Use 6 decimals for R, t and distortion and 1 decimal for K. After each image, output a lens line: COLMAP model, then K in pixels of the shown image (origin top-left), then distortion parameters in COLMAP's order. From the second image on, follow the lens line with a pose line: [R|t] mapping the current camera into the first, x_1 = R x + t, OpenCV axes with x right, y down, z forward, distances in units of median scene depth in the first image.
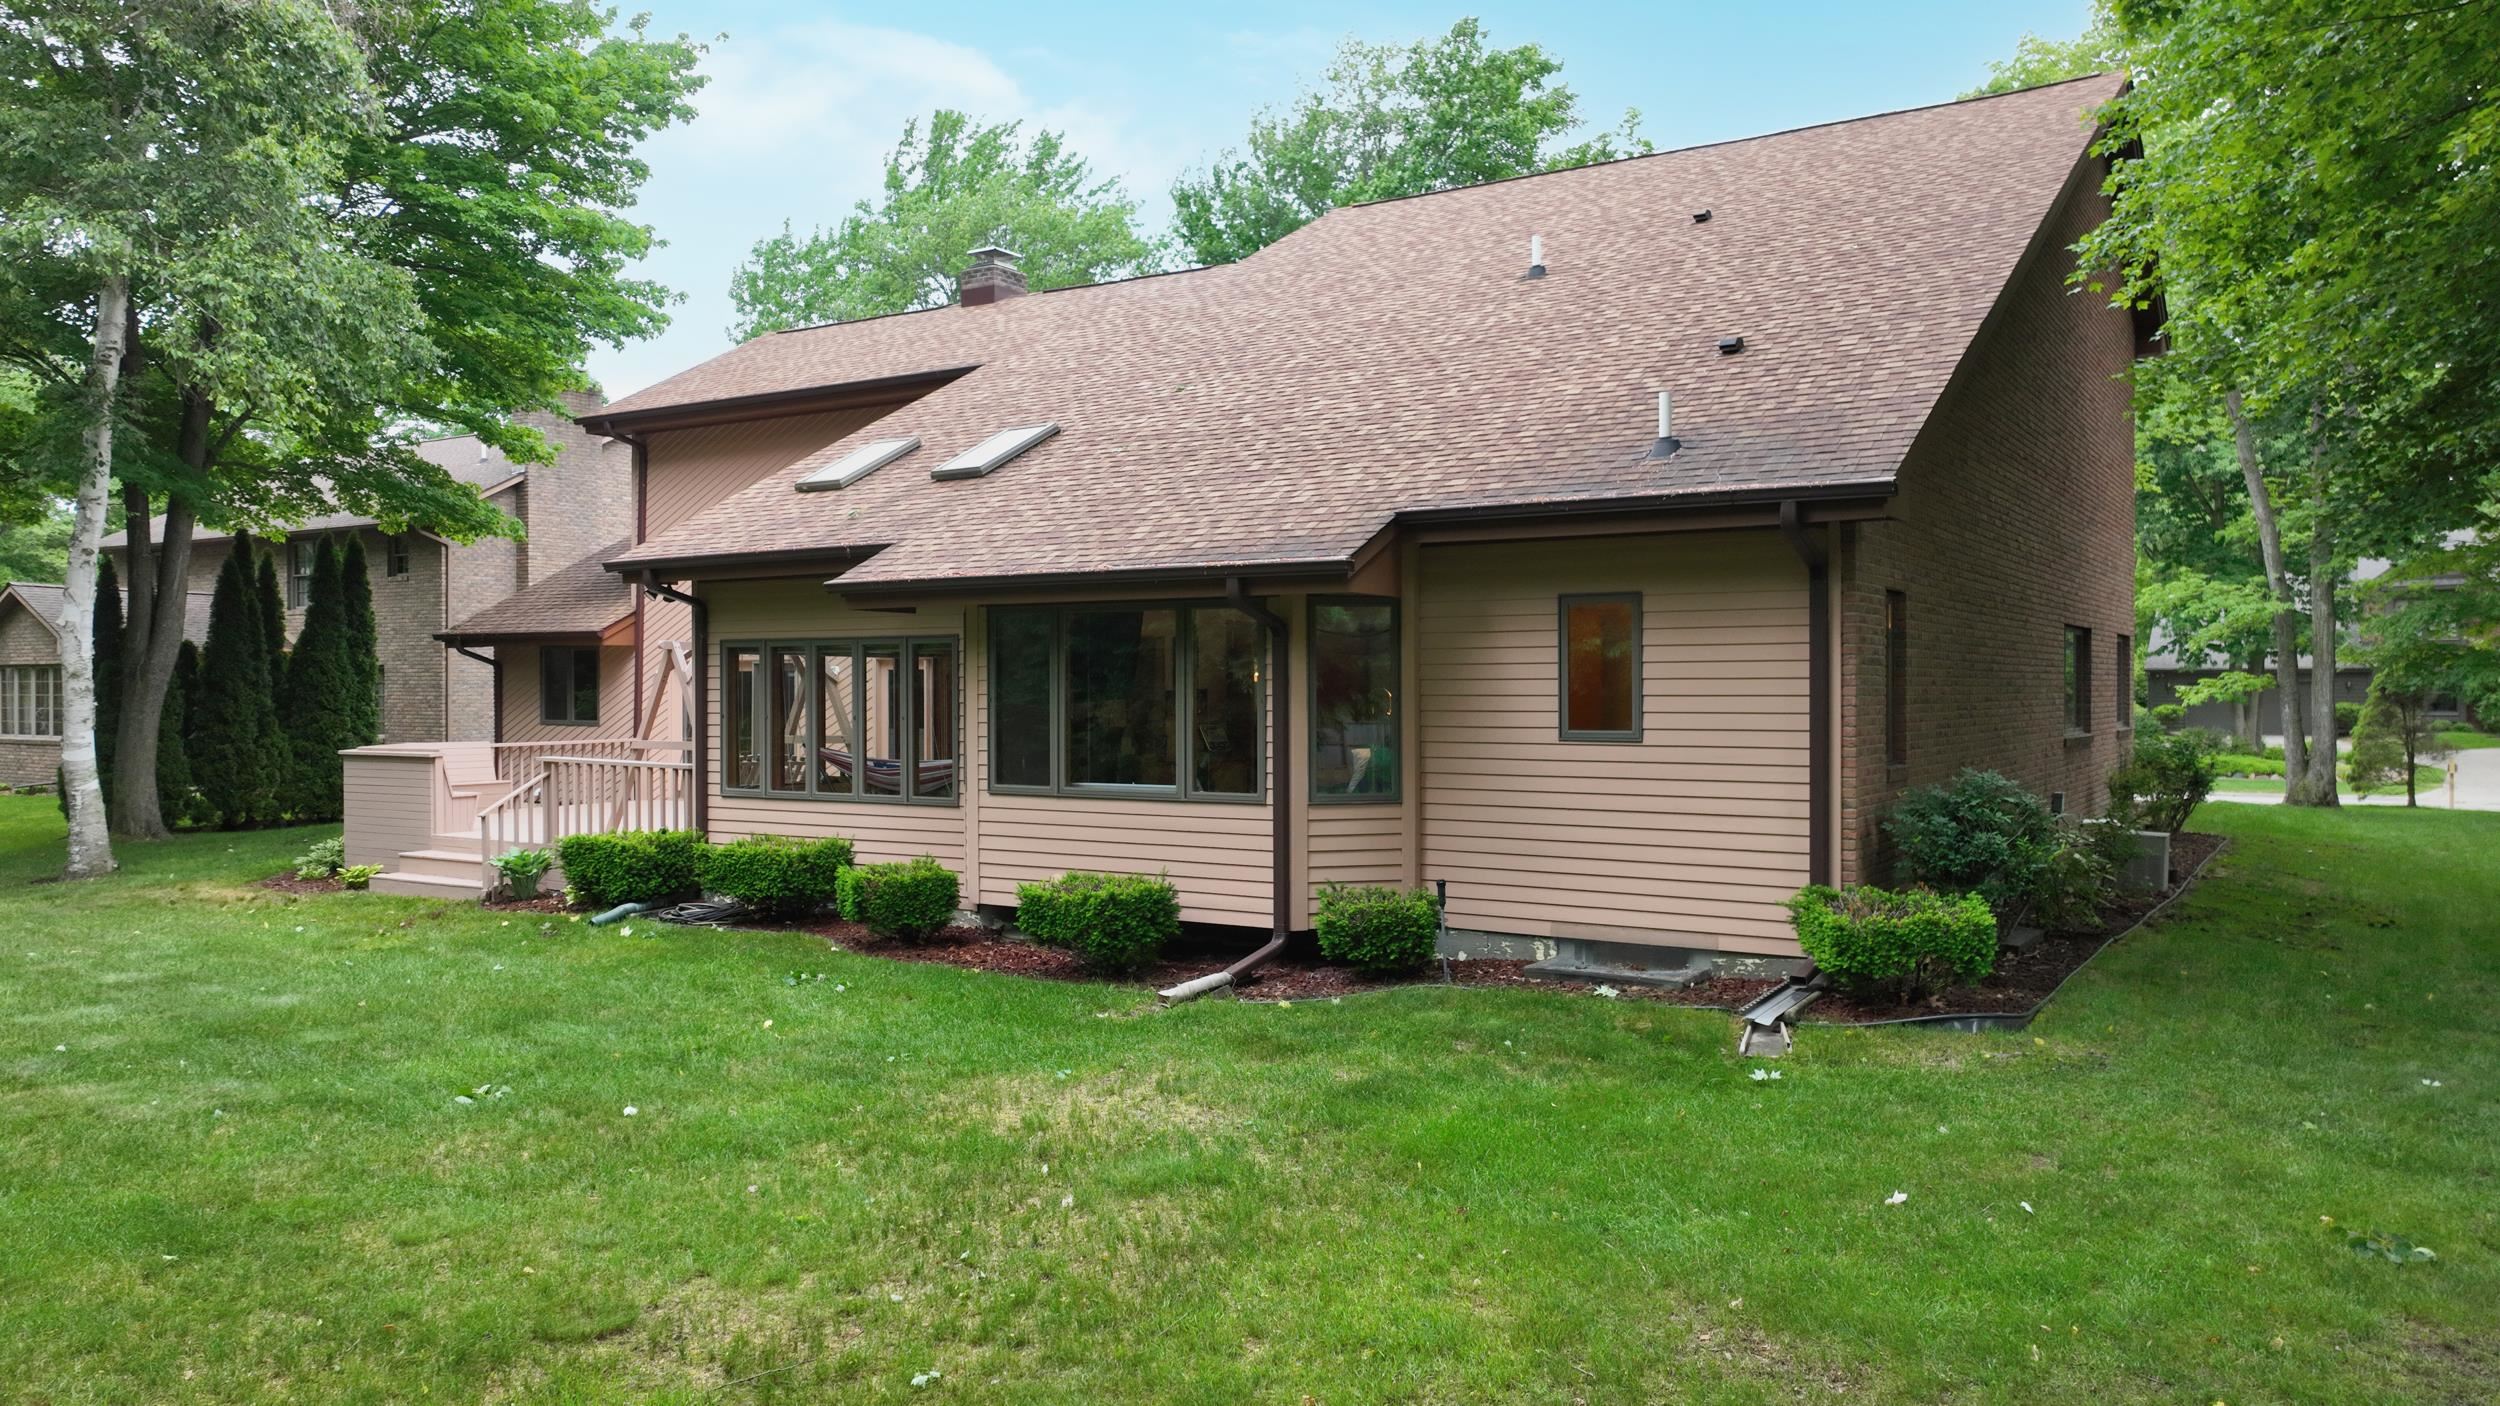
lens RADIAL K [[1769.2, 0, 1250.0], [0, 1769.2, 703.0], [0, 0, 1]] dist [0.007907, 0.008226]
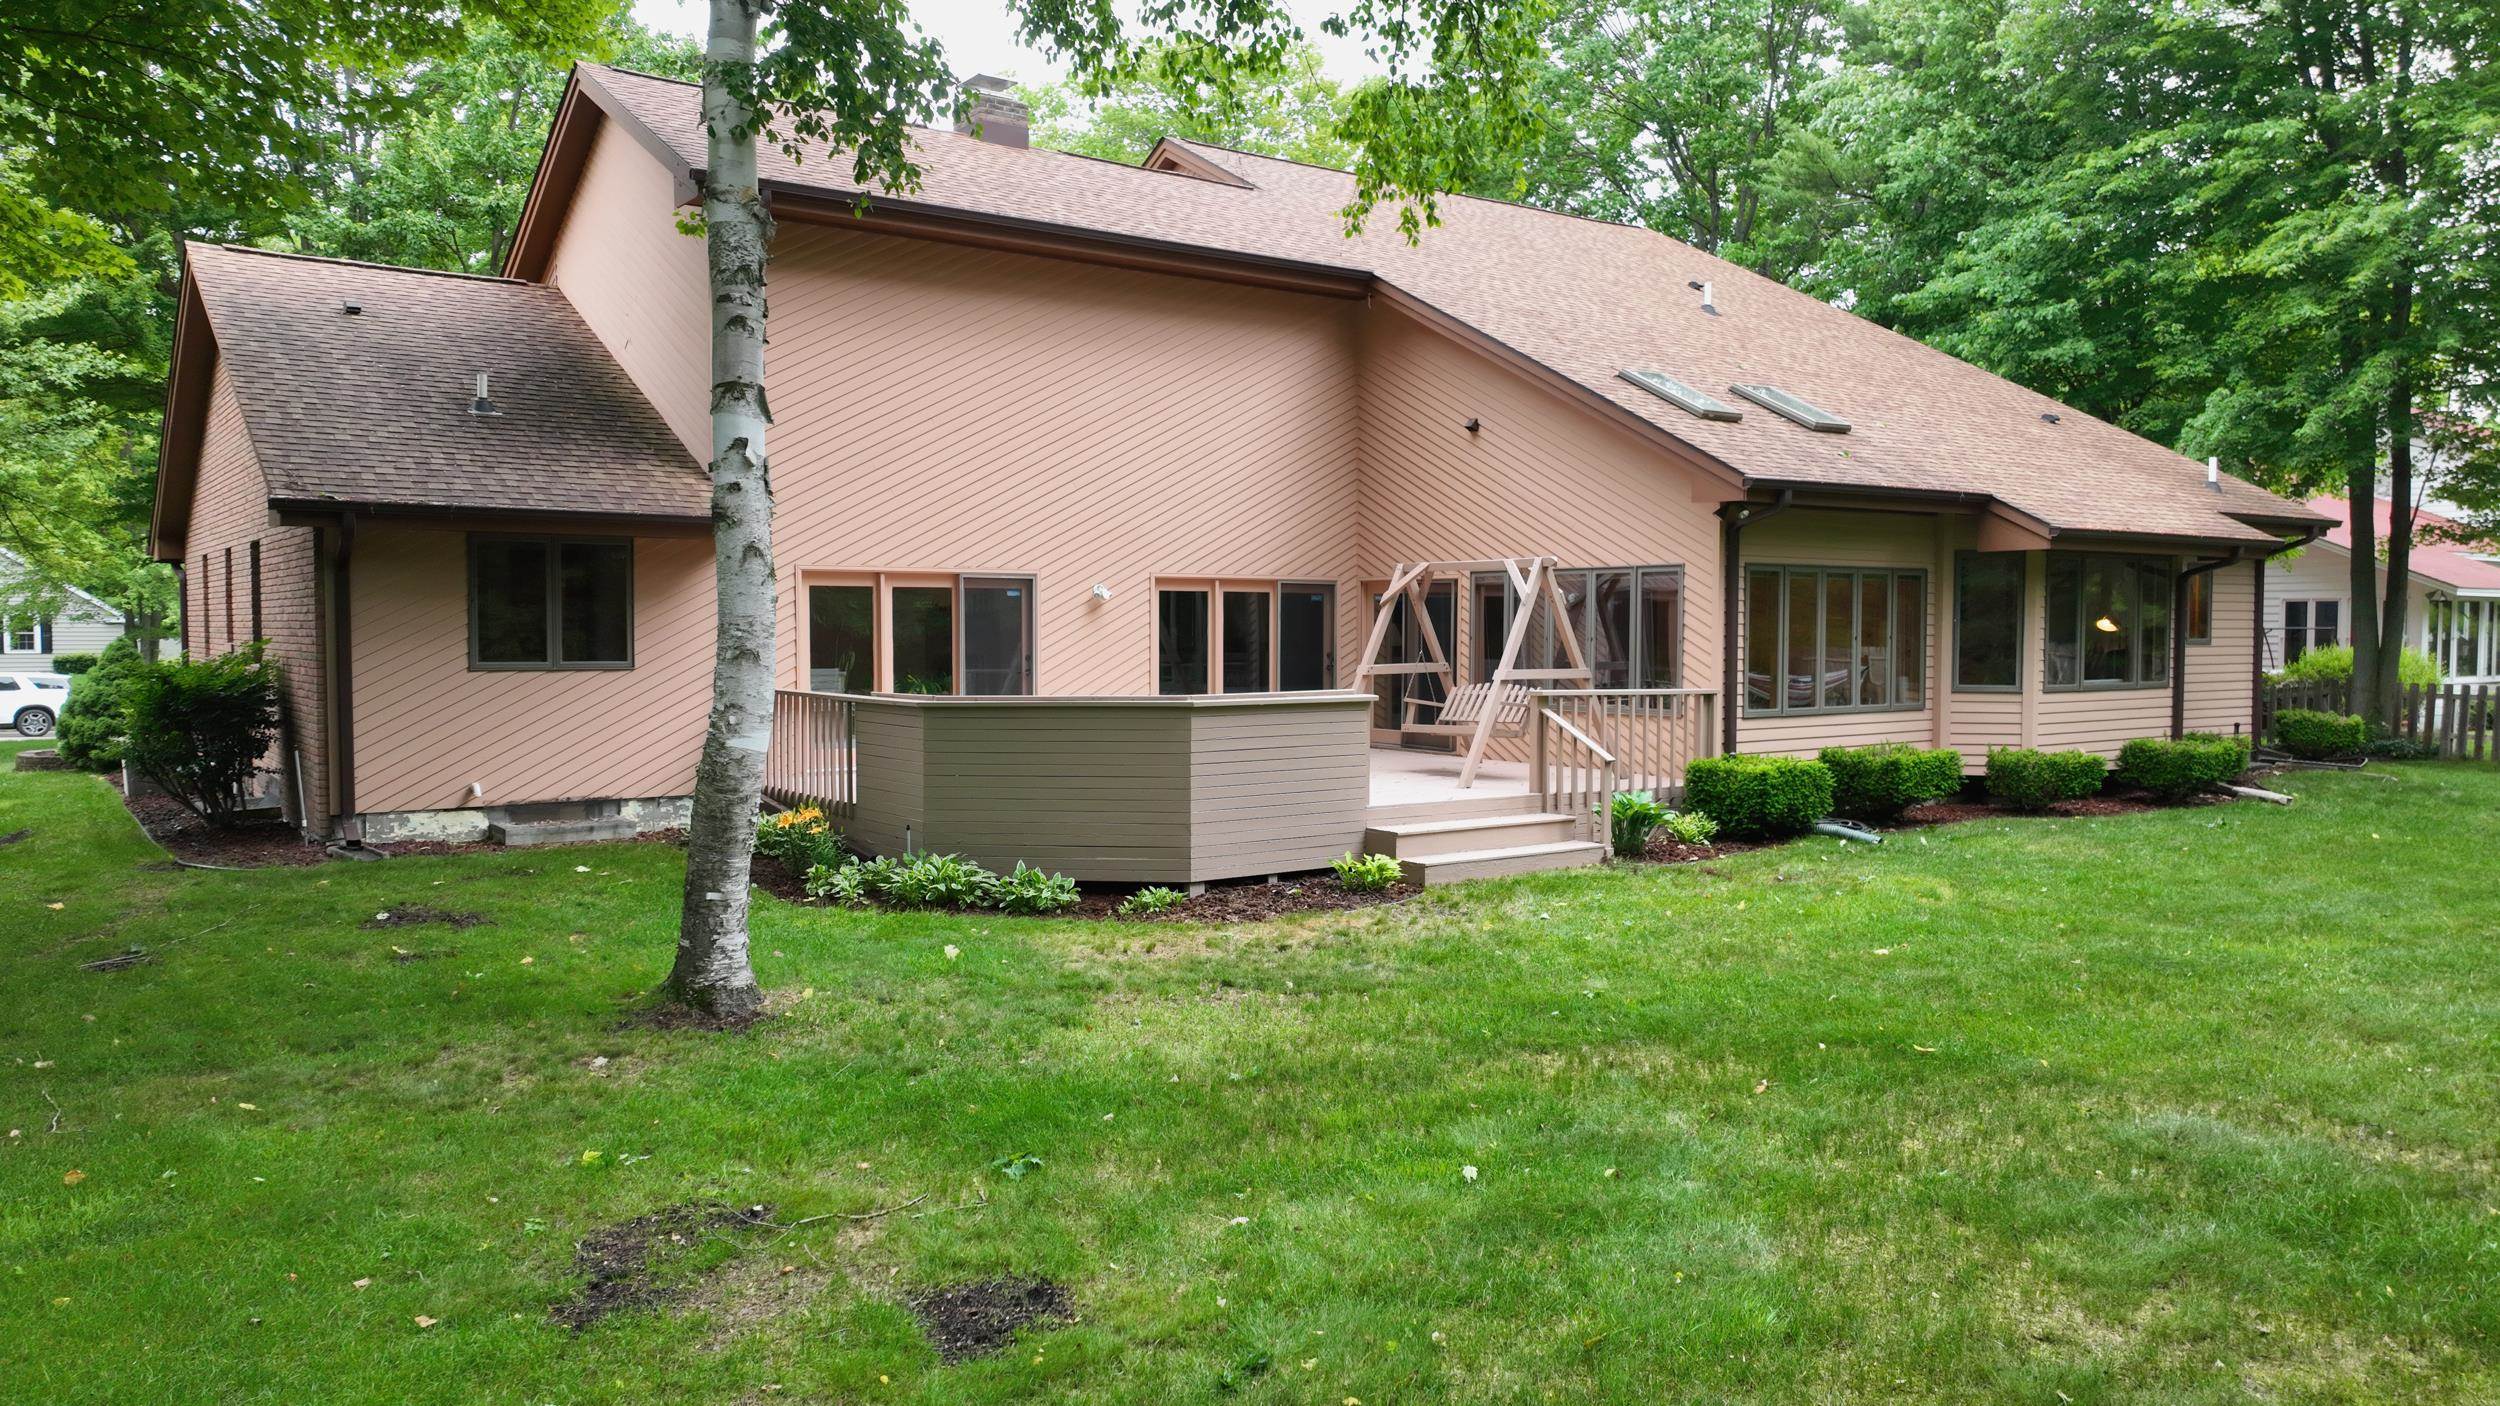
lens RADIAL K [[1769.2, 0, 1250.0], [0, 1769.2, 703.0], [0, 0, 1]] dist [0.007907, 0.008226]
pose [[0.371367, -0.045806, 0.927355, -1.454119], [0.000194, 0.998786, 0.049257, -0.006640], [-0.928486, -0.018113, 0.370926, 0.953003]]
